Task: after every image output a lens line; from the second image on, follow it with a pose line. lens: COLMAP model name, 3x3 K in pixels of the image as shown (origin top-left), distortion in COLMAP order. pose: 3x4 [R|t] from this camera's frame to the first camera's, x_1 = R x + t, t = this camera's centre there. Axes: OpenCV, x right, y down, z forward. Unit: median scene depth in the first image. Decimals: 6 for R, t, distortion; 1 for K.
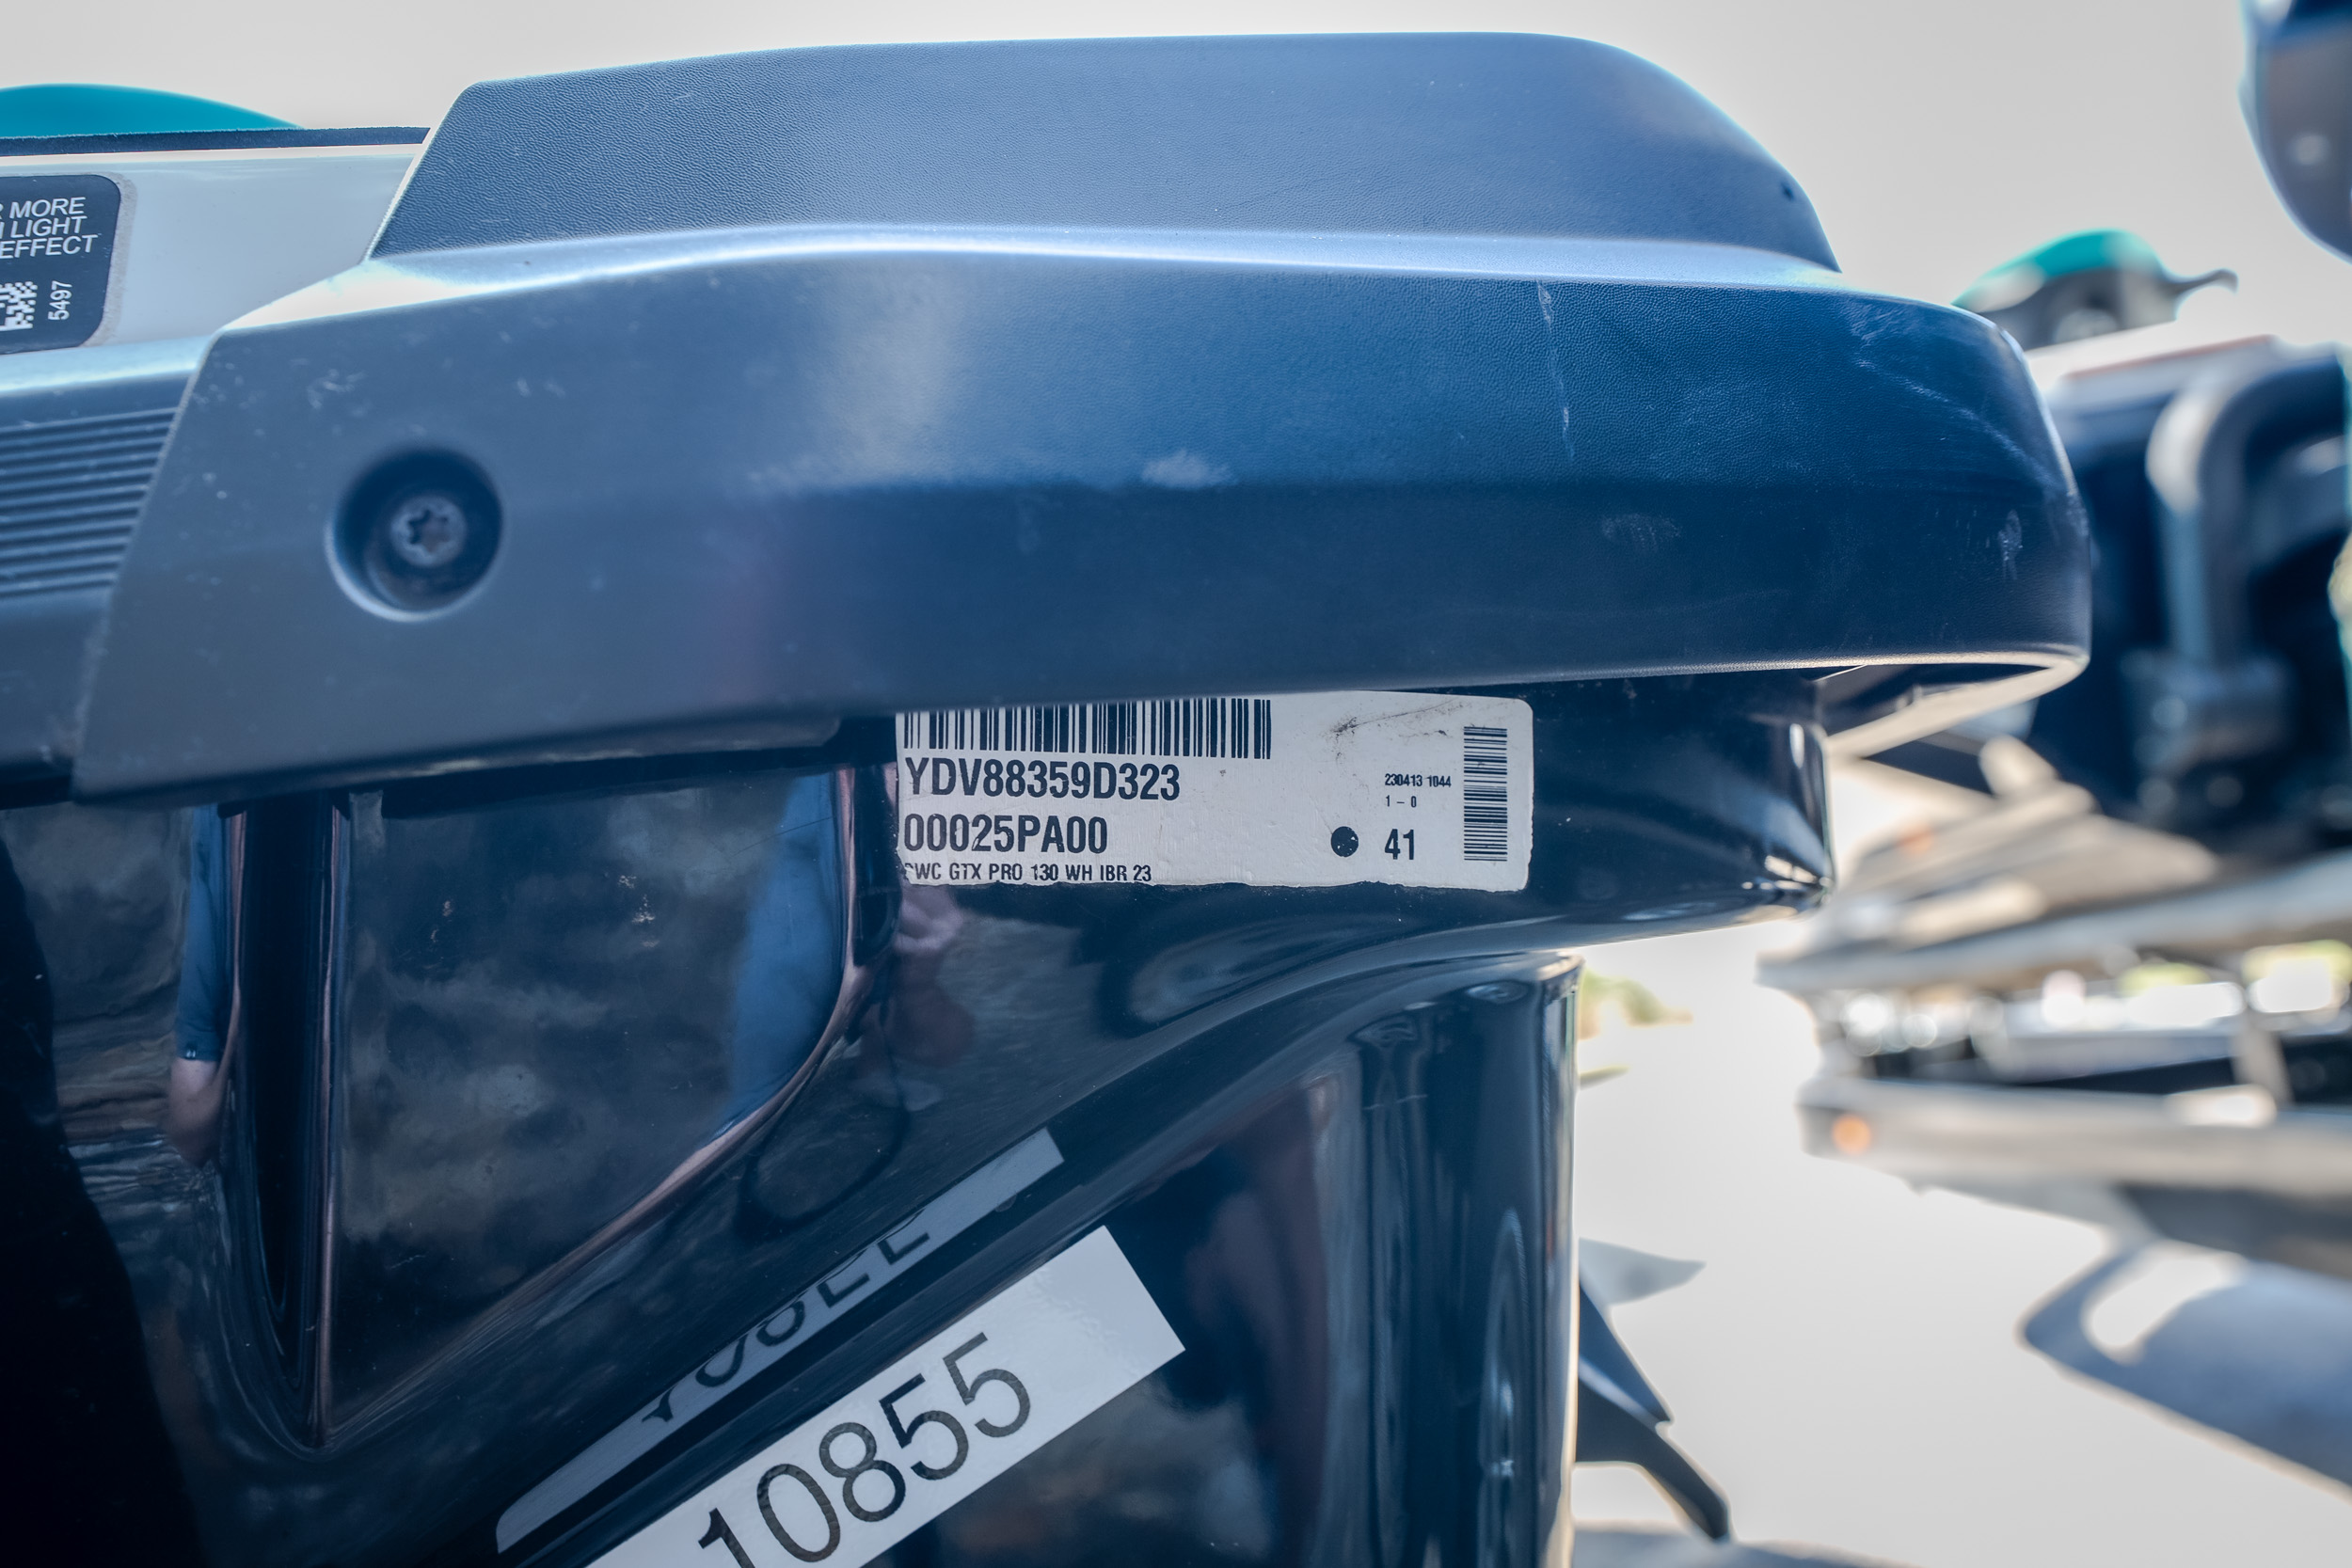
lens RADIAL K [[2029.5, 0, 1177.1], [0, 2029.5, 783.3], [0, 0, 1]] dist [-0.001438, 0.017248]
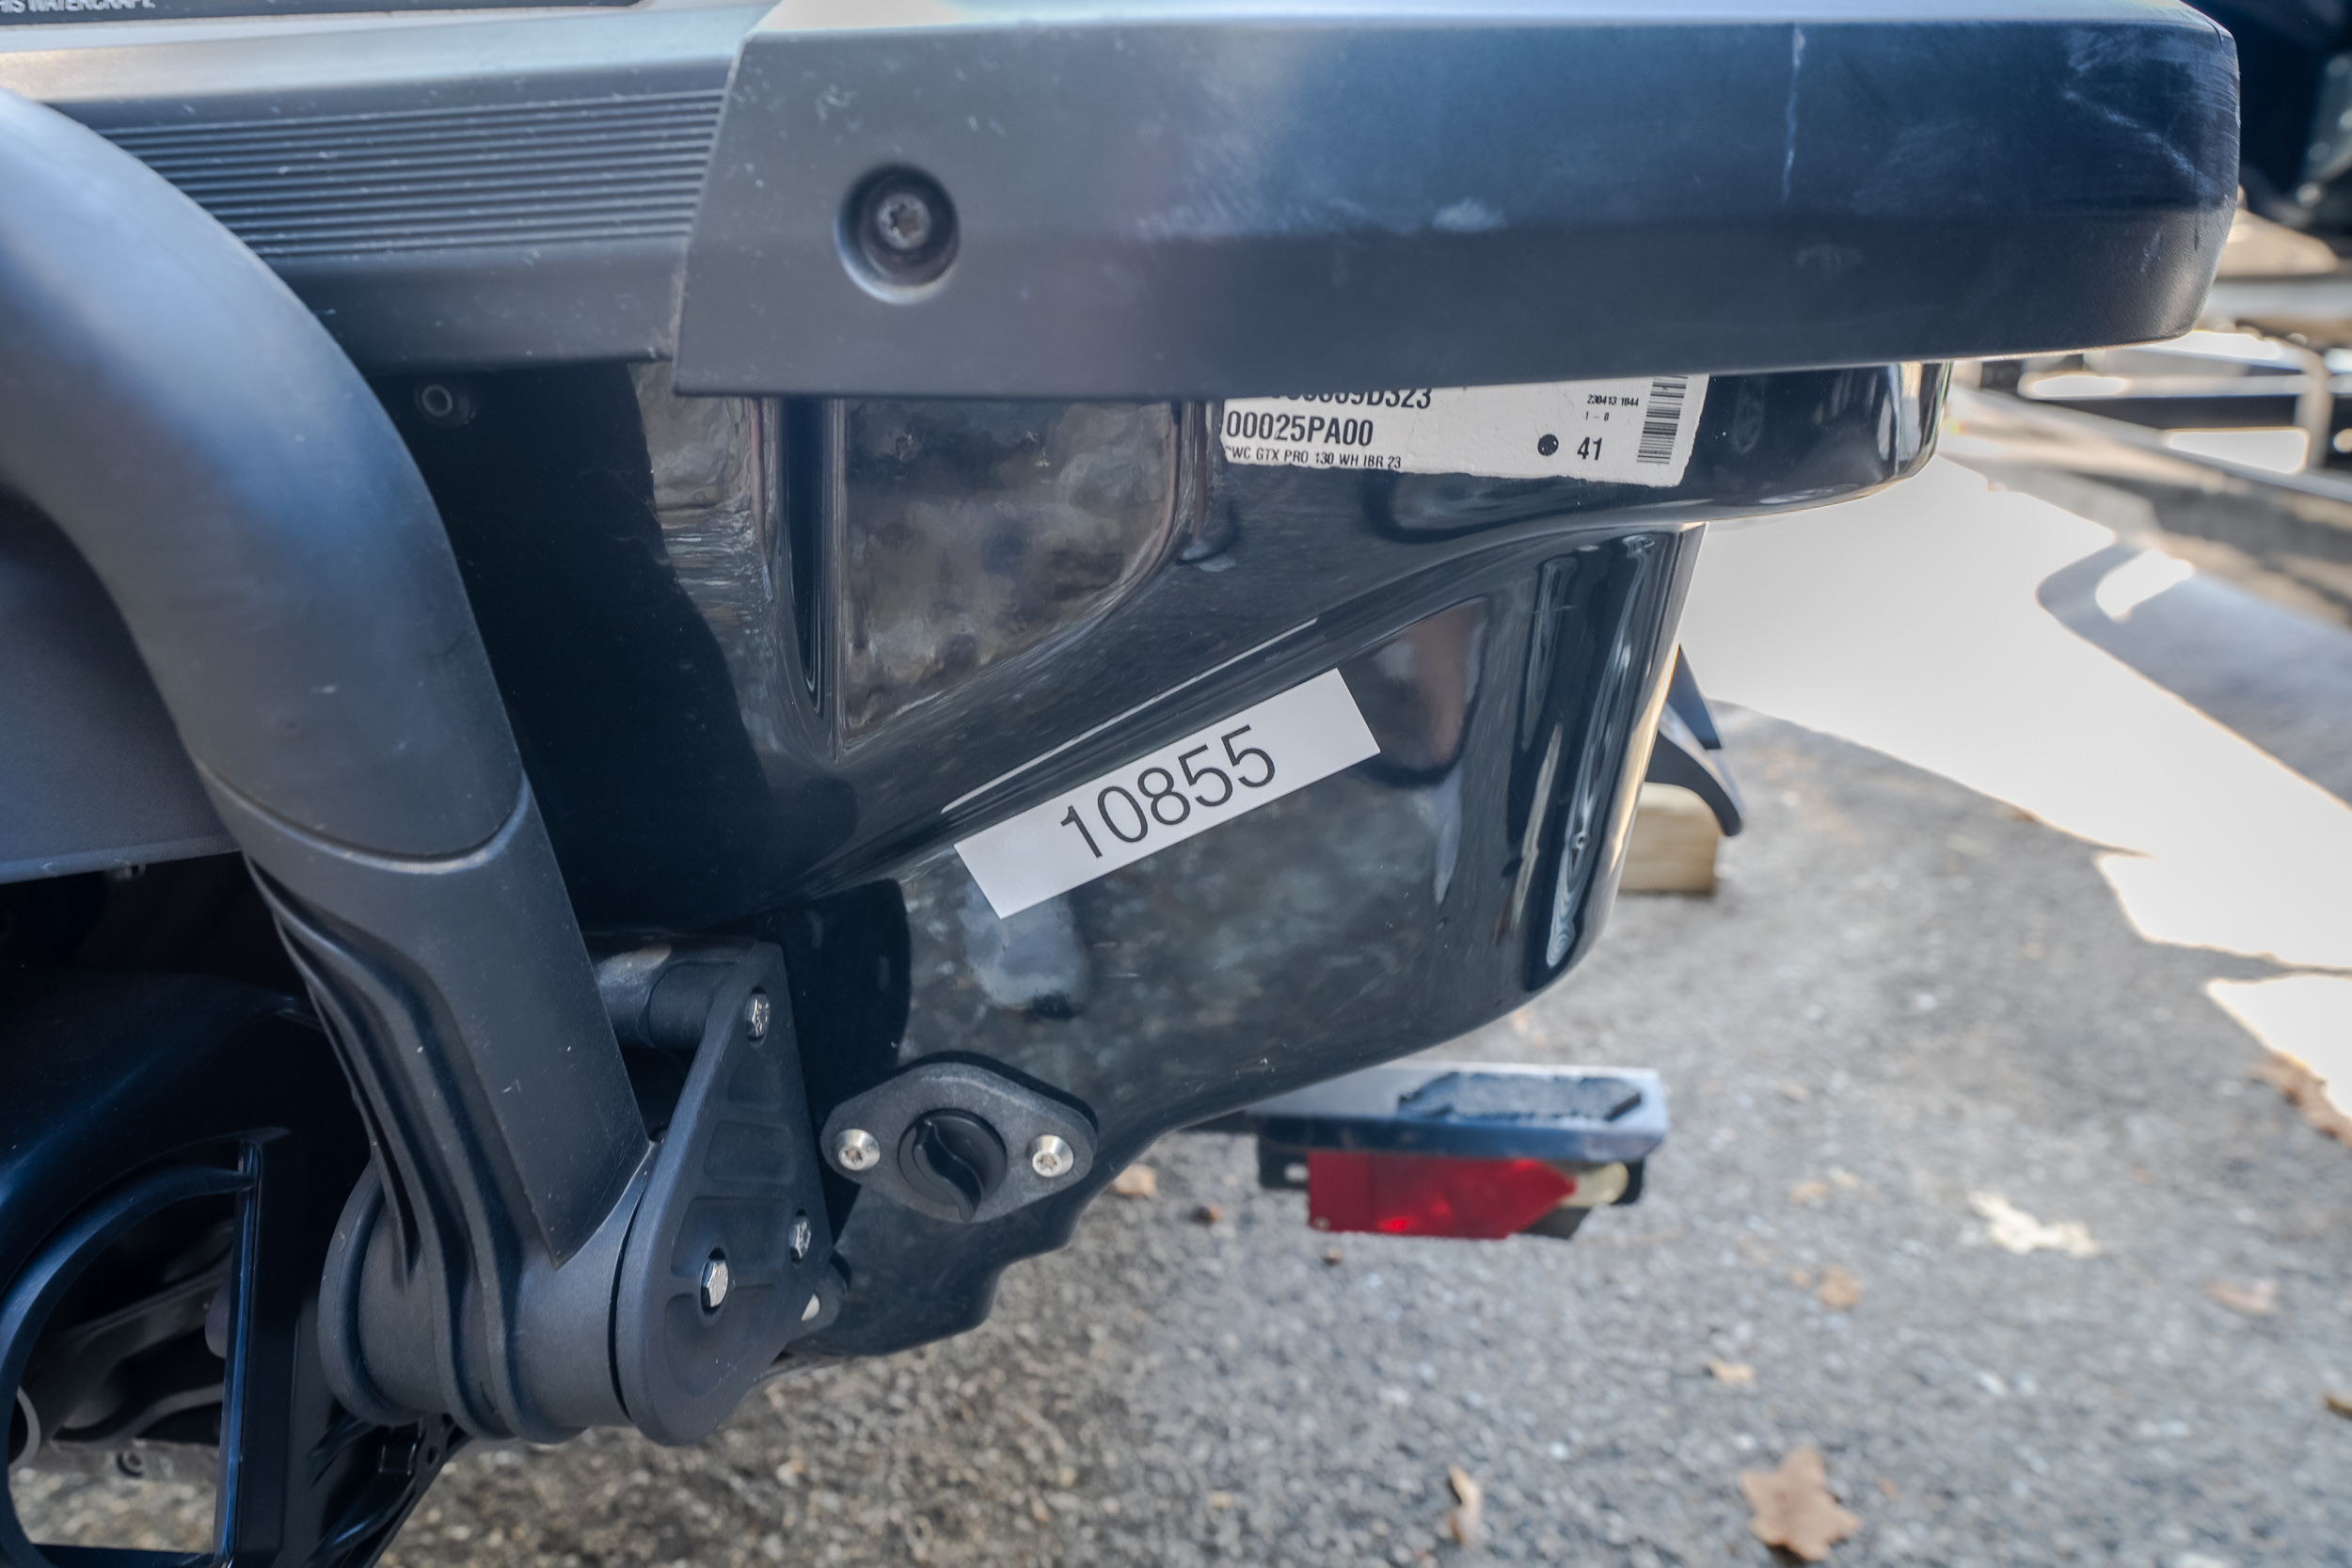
lens RADIAL K [[1531.1, 0, 1174.0], [0, 1531.1, 784.2], [0, 0, 1]] dist [-0.000129, 0.001564]
pose [[0.984269, 0.137102, -0.111435, -0.018972], [-0.072160, 0.887677, 0.454777, -0.227346], [0.161269, -0.439582, 0.883606, -0.041431]]
